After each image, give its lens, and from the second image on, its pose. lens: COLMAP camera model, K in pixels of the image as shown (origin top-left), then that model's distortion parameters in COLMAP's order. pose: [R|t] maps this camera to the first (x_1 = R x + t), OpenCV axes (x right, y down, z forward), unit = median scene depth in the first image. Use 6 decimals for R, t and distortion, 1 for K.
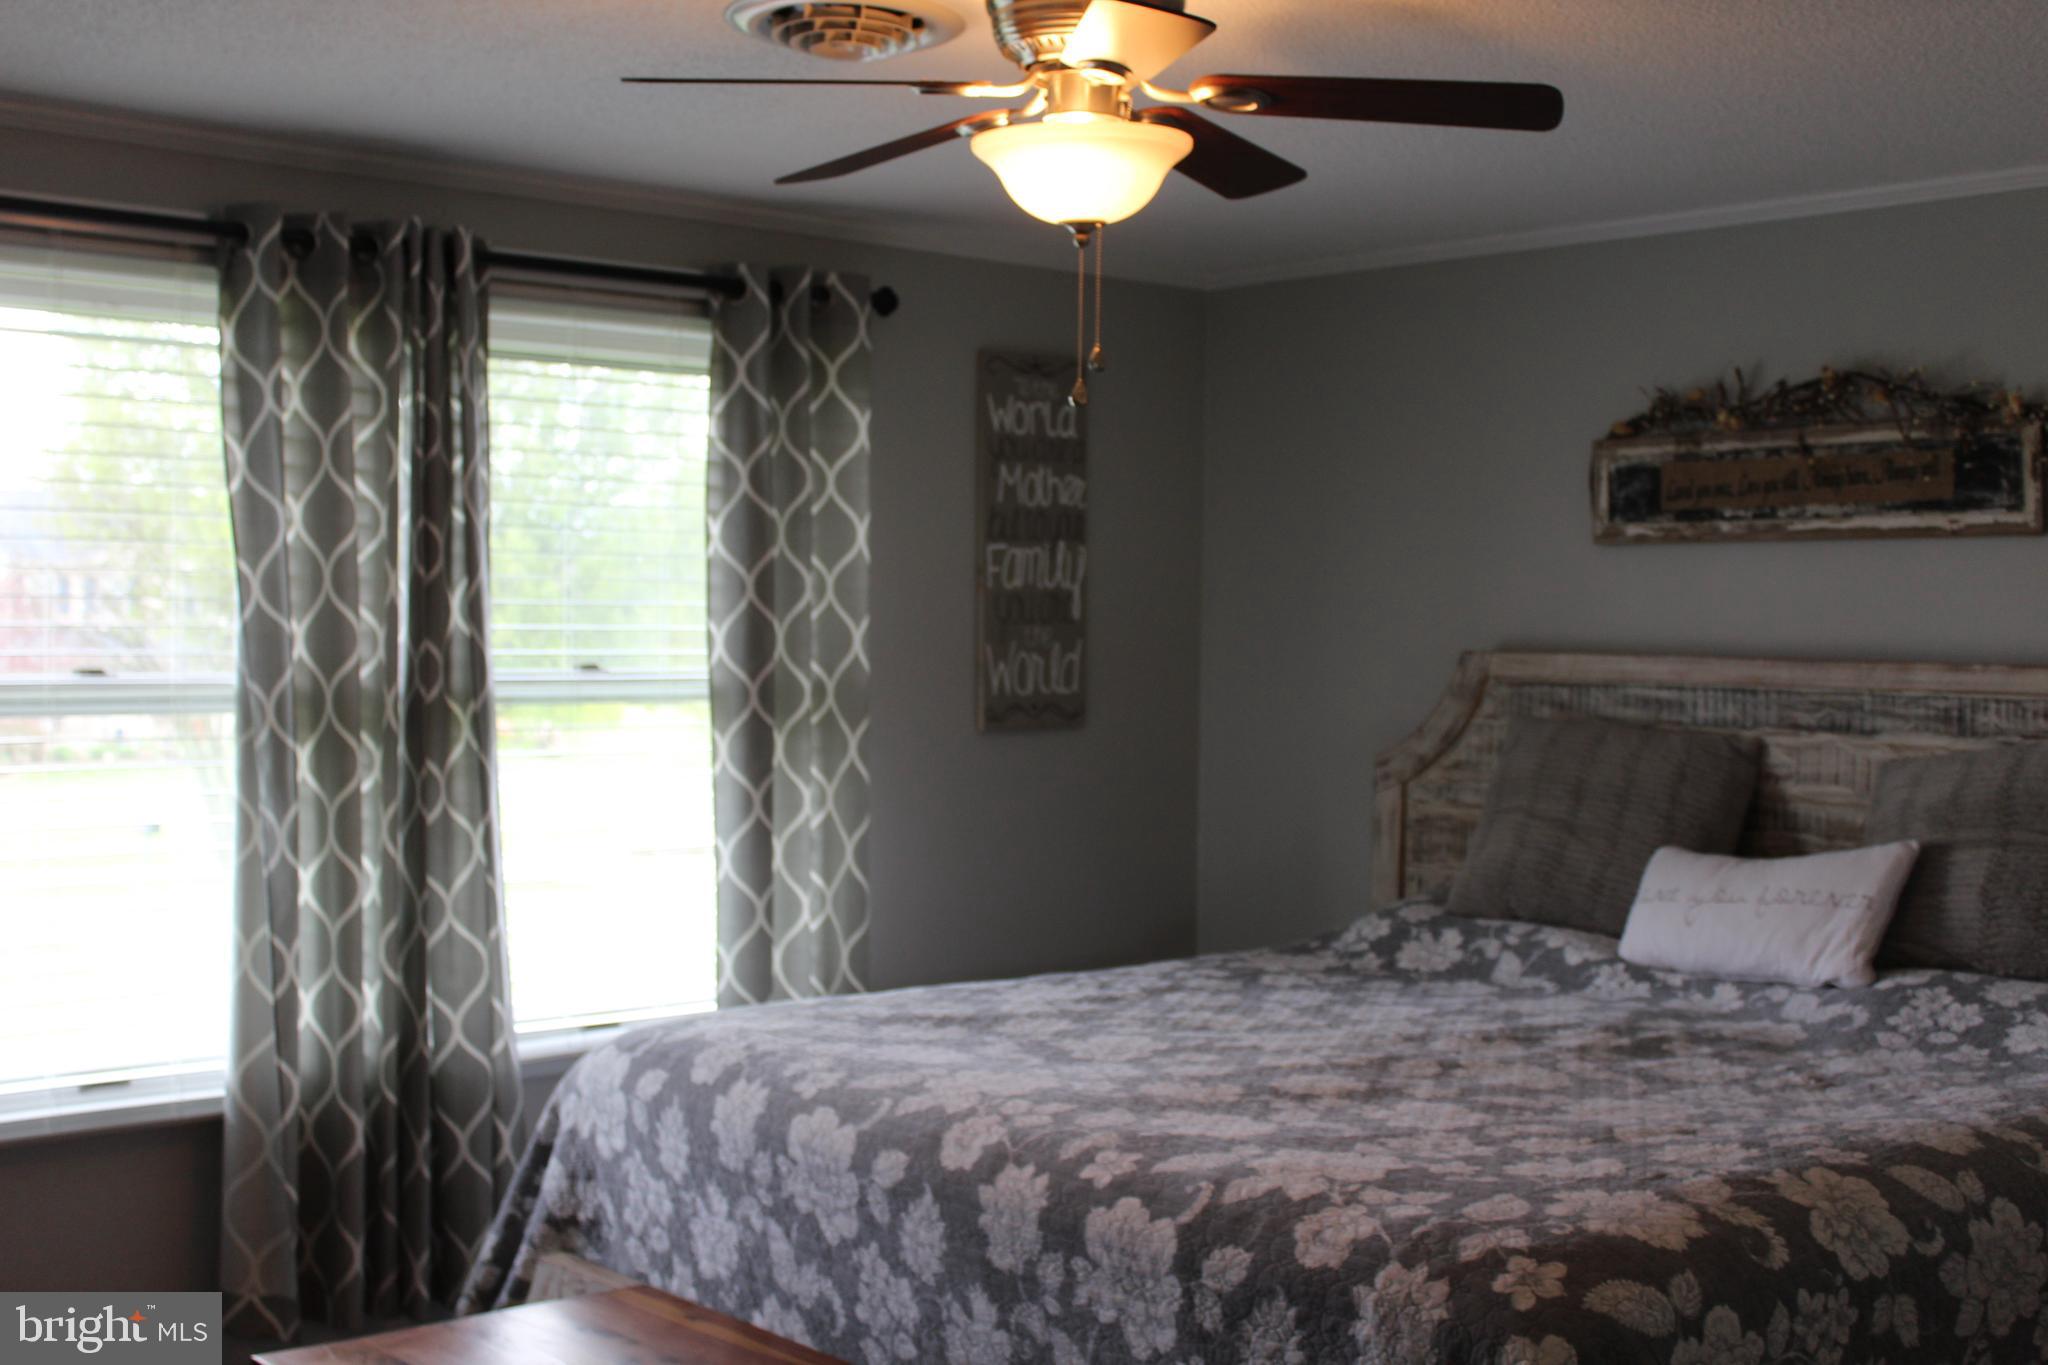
lens RADIAL K [[2370.5, 0, 1038.3], [0, 2370.5, 683.4], [0, 0, 1]] dist [-0.072157, 0.000000]
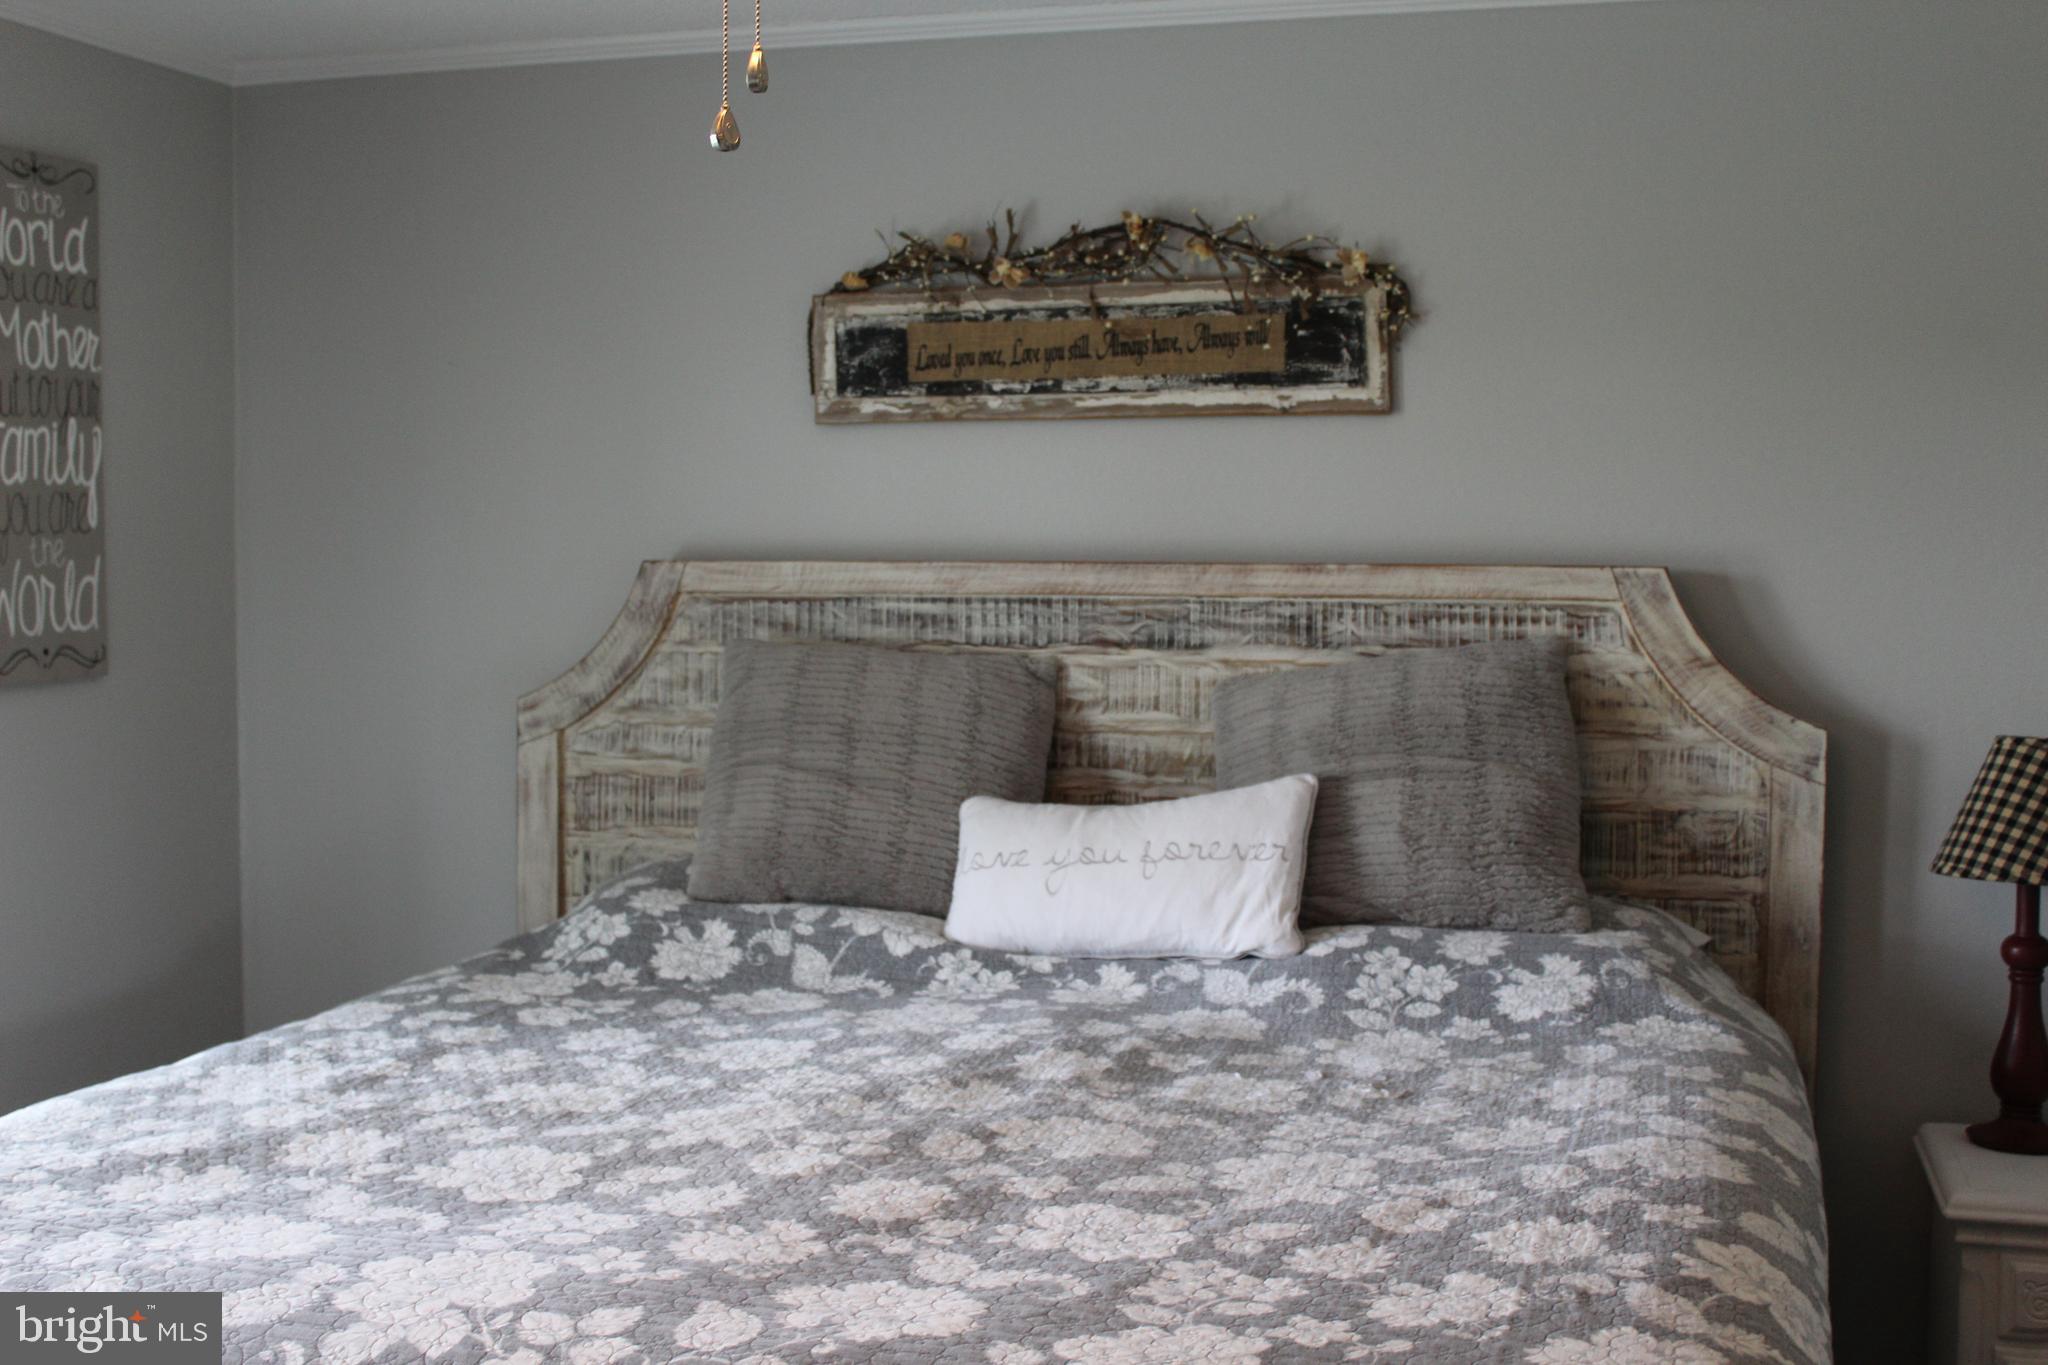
lens RADIAL K [[2370.5, 0, 1009.2], [0, 2370.5, 677.3], [0, 0, 1]] dist [-0.072157, 0.000000]
pose [[0.849784, -0.045312, 0.525180, -0.146514], [0.025463, 0.998664, 0.044961, -0.007911], [-0.526516, -0.024835, 0.849803, 0.295964]]
